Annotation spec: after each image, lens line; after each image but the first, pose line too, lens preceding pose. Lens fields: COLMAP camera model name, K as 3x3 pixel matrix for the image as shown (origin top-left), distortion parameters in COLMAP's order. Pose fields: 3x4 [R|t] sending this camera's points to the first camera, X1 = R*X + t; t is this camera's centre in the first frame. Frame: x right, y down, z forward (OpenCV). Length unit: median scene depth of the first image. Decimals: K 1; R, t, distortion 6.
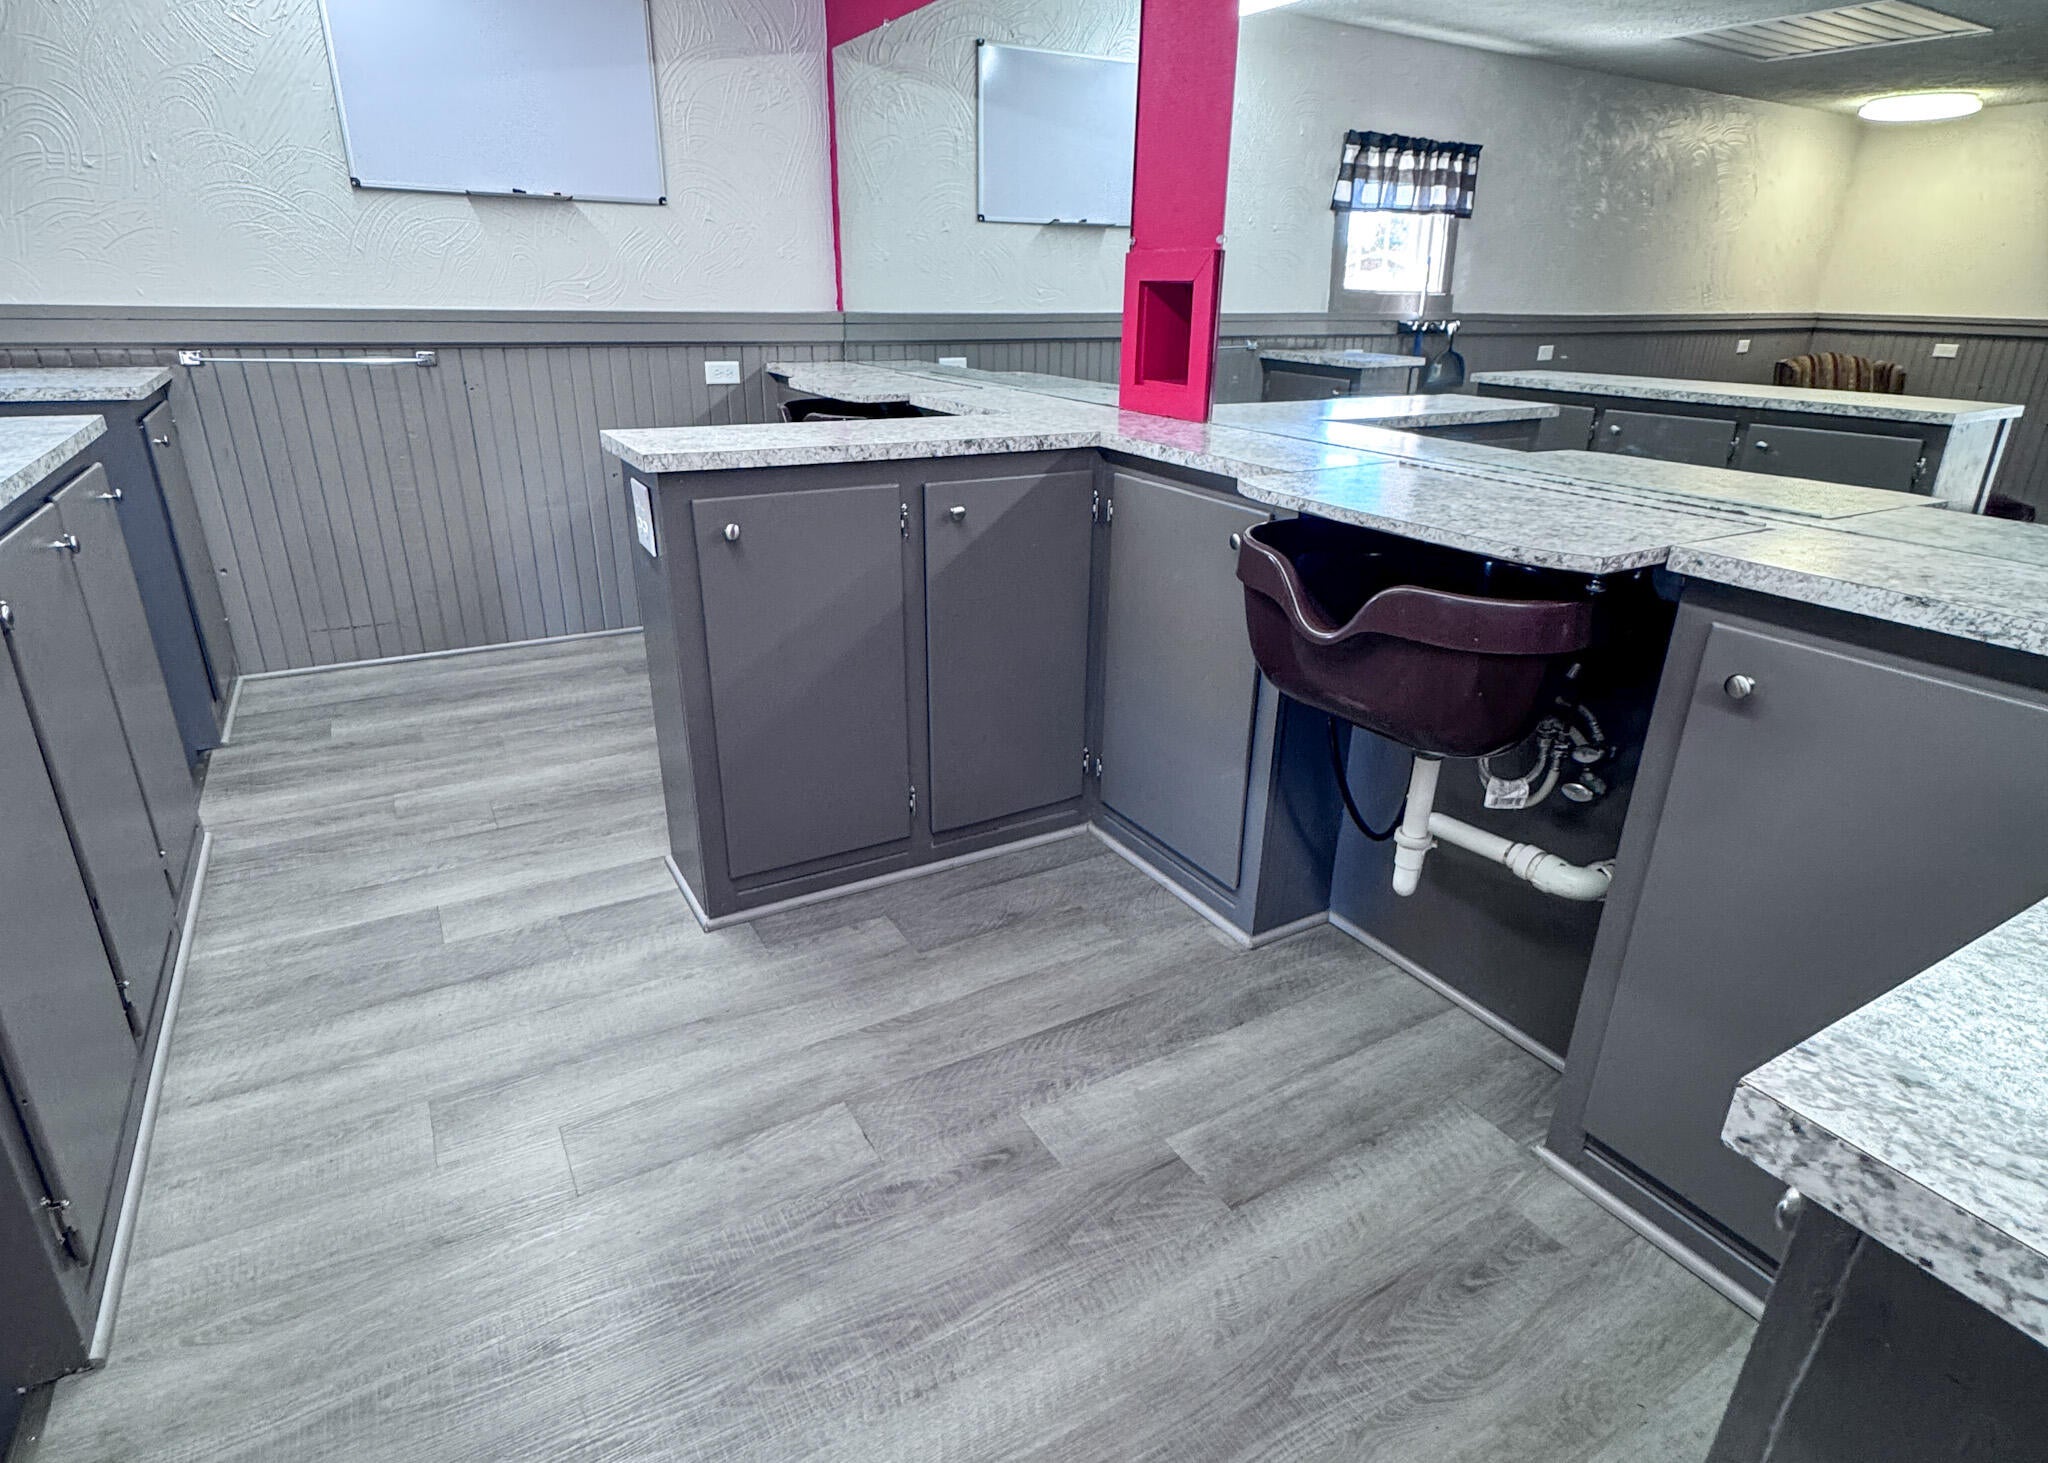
lens RADIAL K [[1109.5, 0, 1065.7], [0, 1109.5, 732.6], [0, 0, 1]] dist [-0.003080, 0.004997]
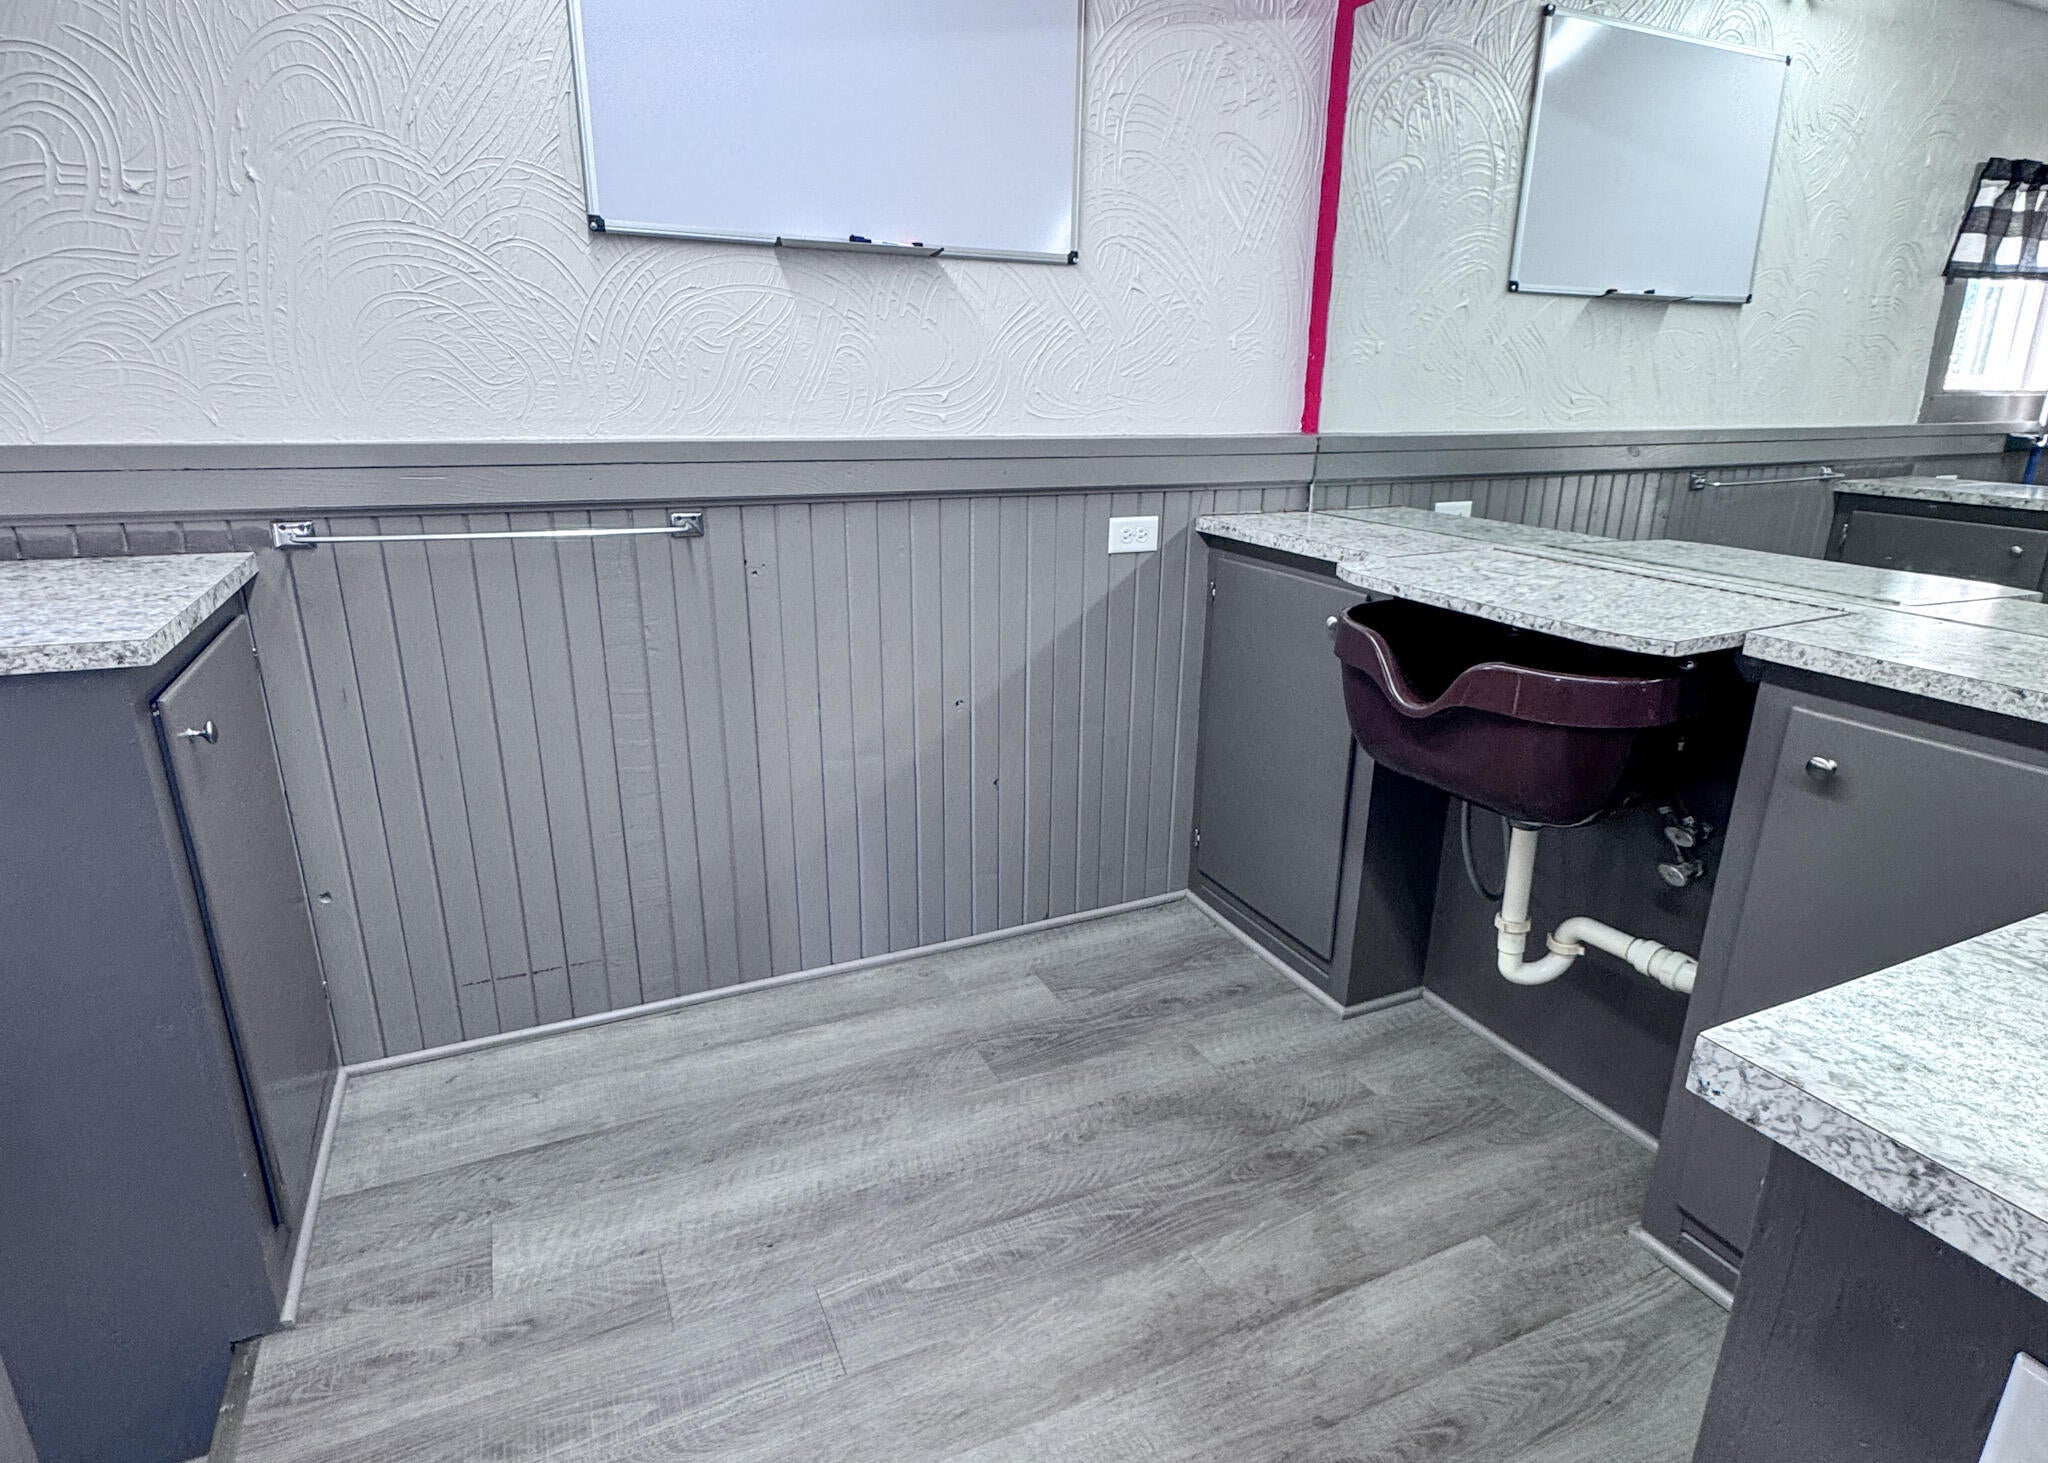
lens RADIAL K [[1109.5, 0, 1072.9], [0, 1109.5, 734.1], [0, 0, 1]] dist [-0.003080, 0.004997]
pose [[0.996311, 0.022661, -0.082764, -0.302564], [-0.028497, 0.997138, -0.070031, -0.179595], [0.080940, 0.072131, 0.994106, 0.418634]]
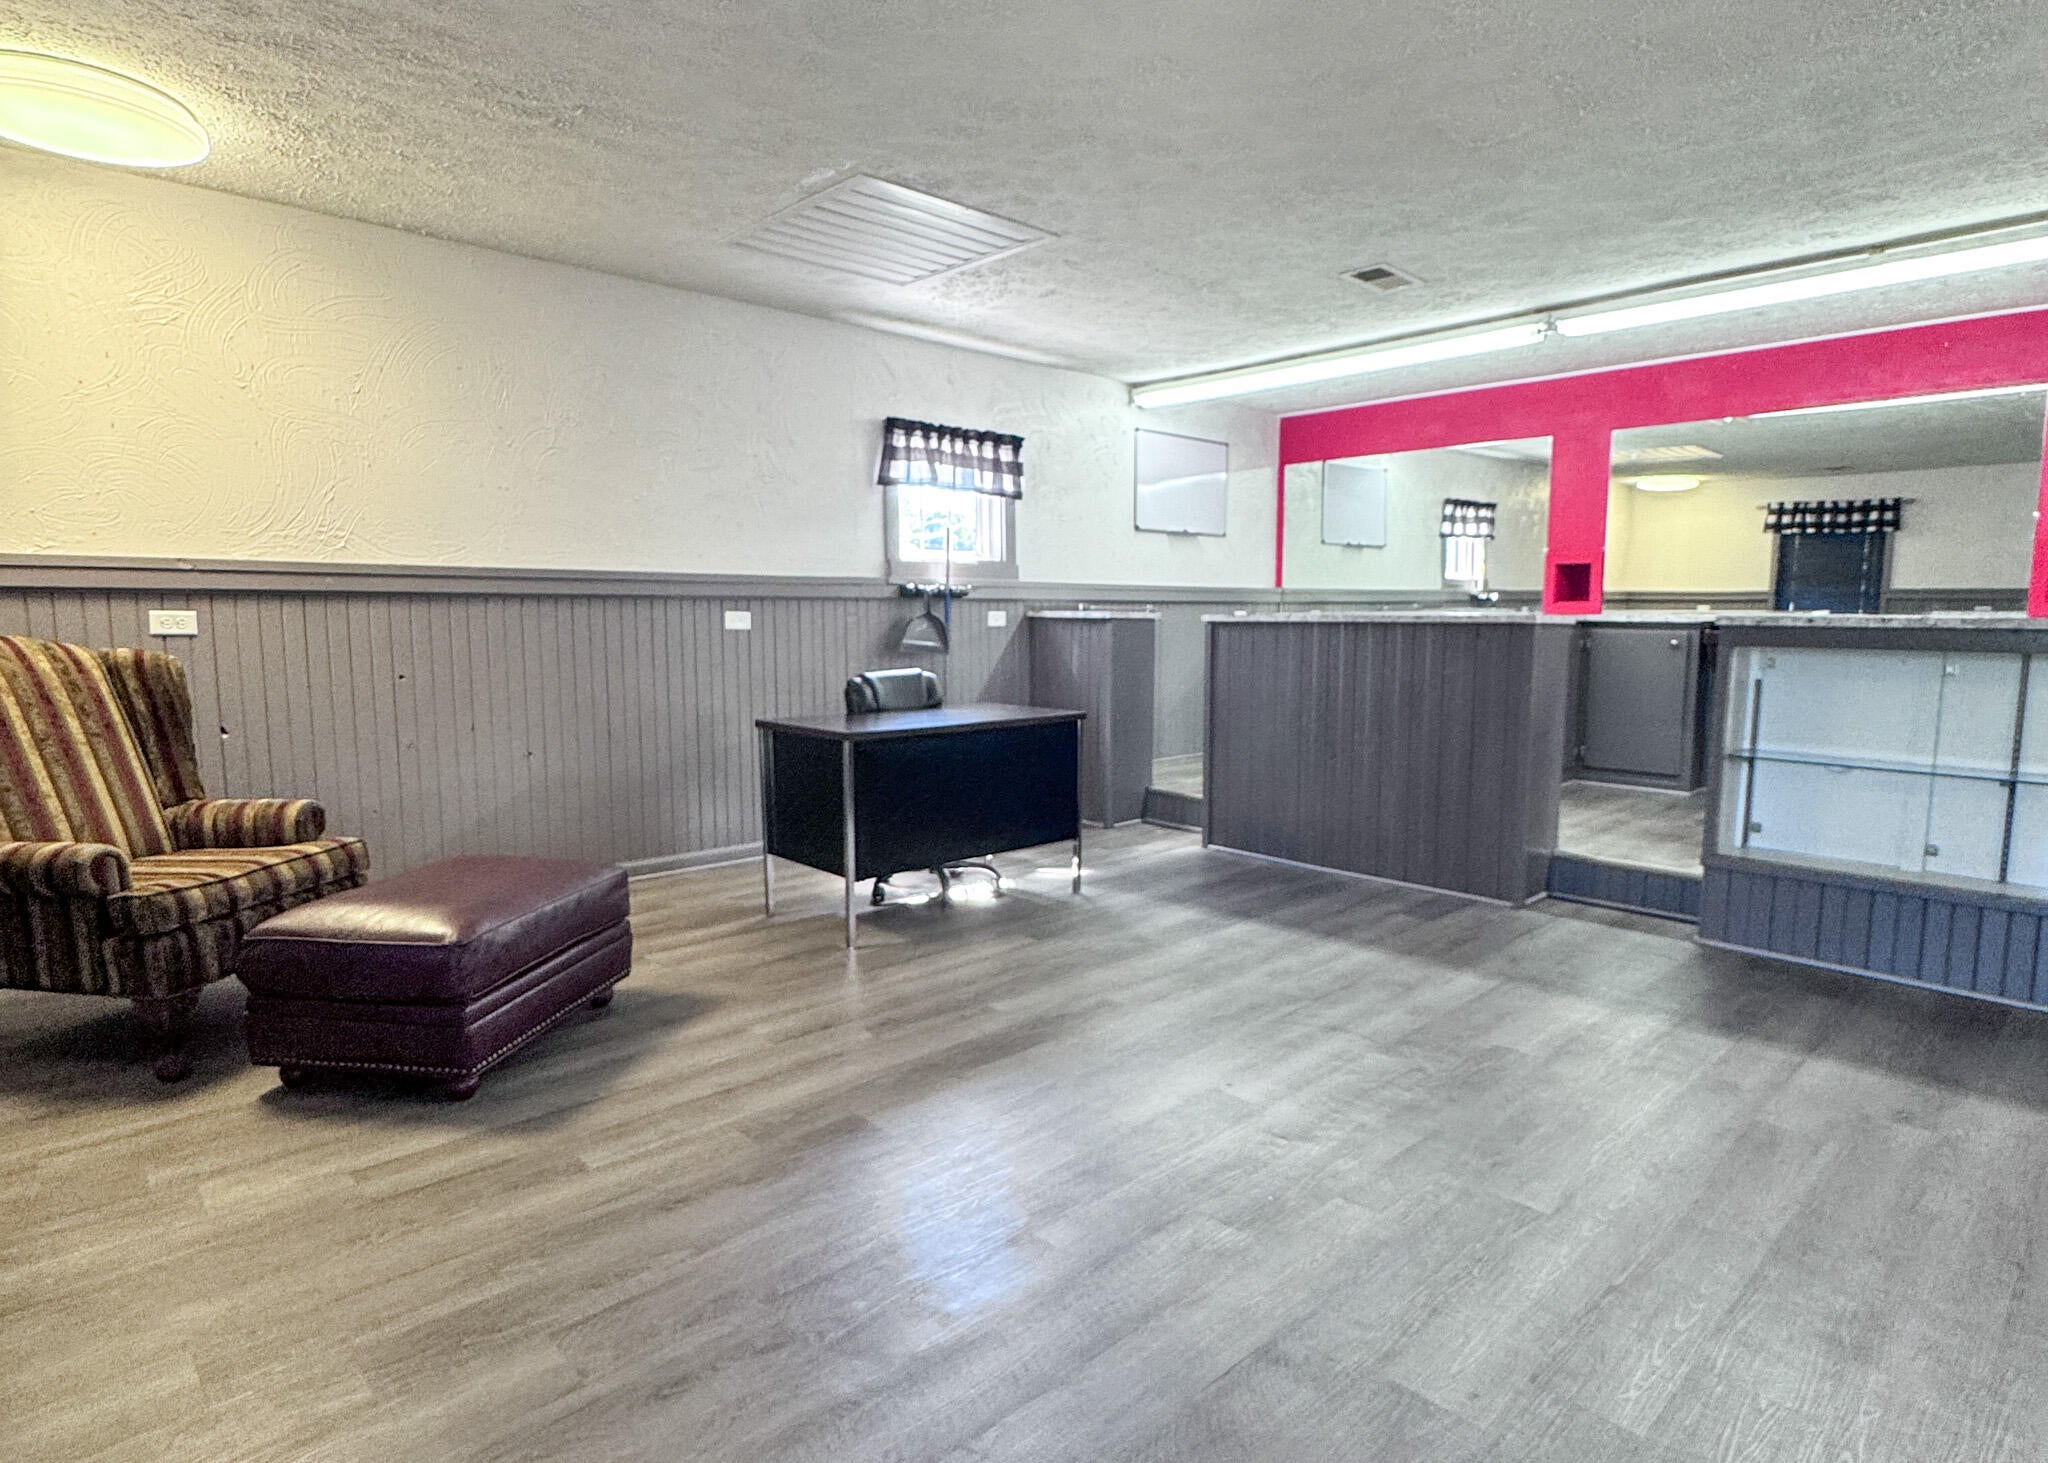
lens RADIAL K [[1109.5, 0, 1011.8], [0, 1109.5, 742.1], [0, 0, 1]] dist [-0.003080, 0.004997]
pose [[0.980071, -0.041535, 0.194259, -1.127288], [0.089356, 0.965557, -0.244367, 0.334475], [-0.177418, 0.256855, 0.950025, -0.733623]]
